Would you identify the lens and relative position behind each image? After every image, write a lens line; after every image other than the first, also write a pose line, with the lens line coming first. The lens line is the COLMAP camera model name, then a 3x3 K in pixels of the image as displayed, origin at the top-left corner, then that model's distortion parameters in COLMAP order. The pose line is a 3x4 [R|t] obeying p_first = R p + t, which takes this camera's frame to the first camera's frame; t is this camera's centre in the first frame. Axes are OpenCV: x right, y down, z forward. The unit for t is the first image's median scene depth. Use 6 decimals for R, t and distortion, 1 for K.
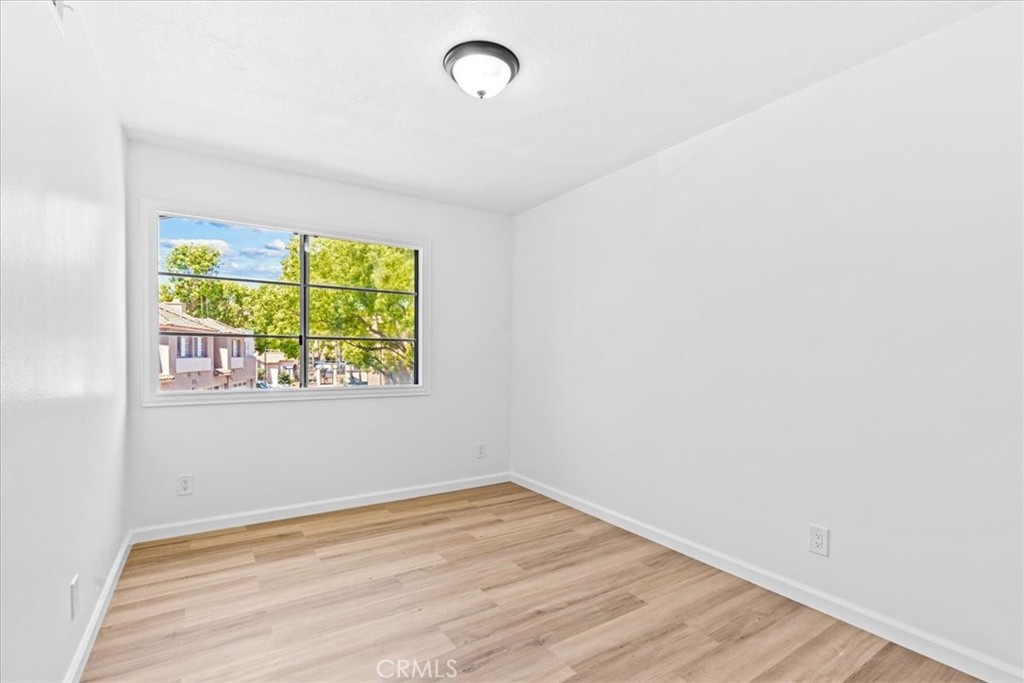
lens RADIAL K [[460.8, 0, 511.9], [0, 460.8, 367.0], [0, 0, 1]] dist [-0.000811, -0.000014]
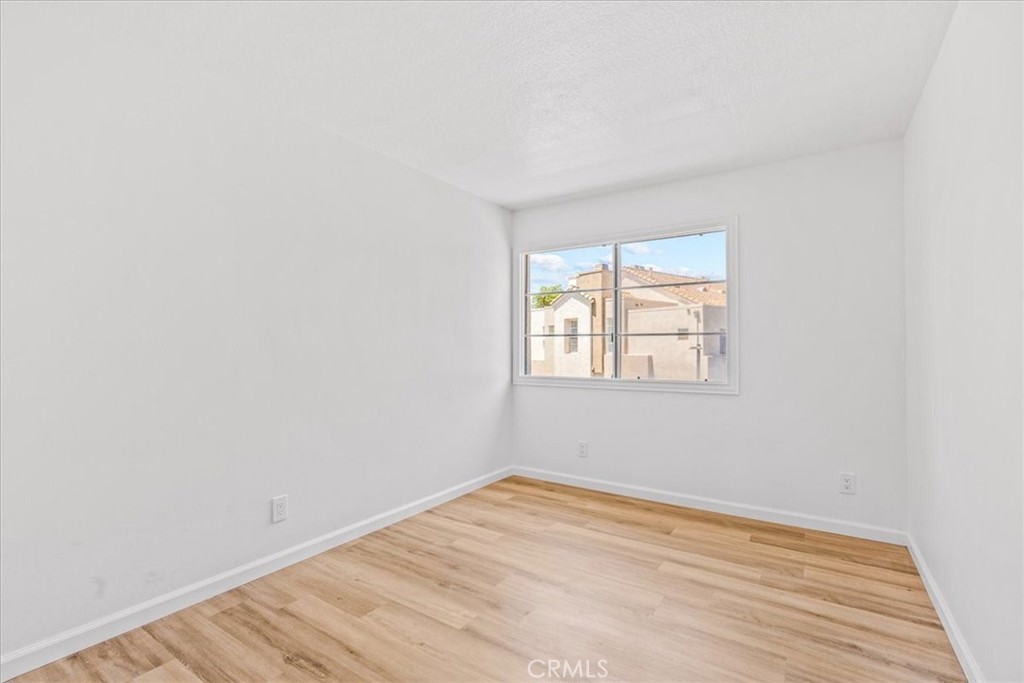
lens RADIAL K [[466.9, 0, 511.1], [0, 466.9, 351.8], [0, 0, 1]] dist [-0.002972, 0.000010]
pose [[0.349503, -0.012683, -0.936850, 0.534487], [-0.008828, 0.999819, -0.016828, -0.000873], [0.936894, 0.014152, 0.349327, 0.361381]]
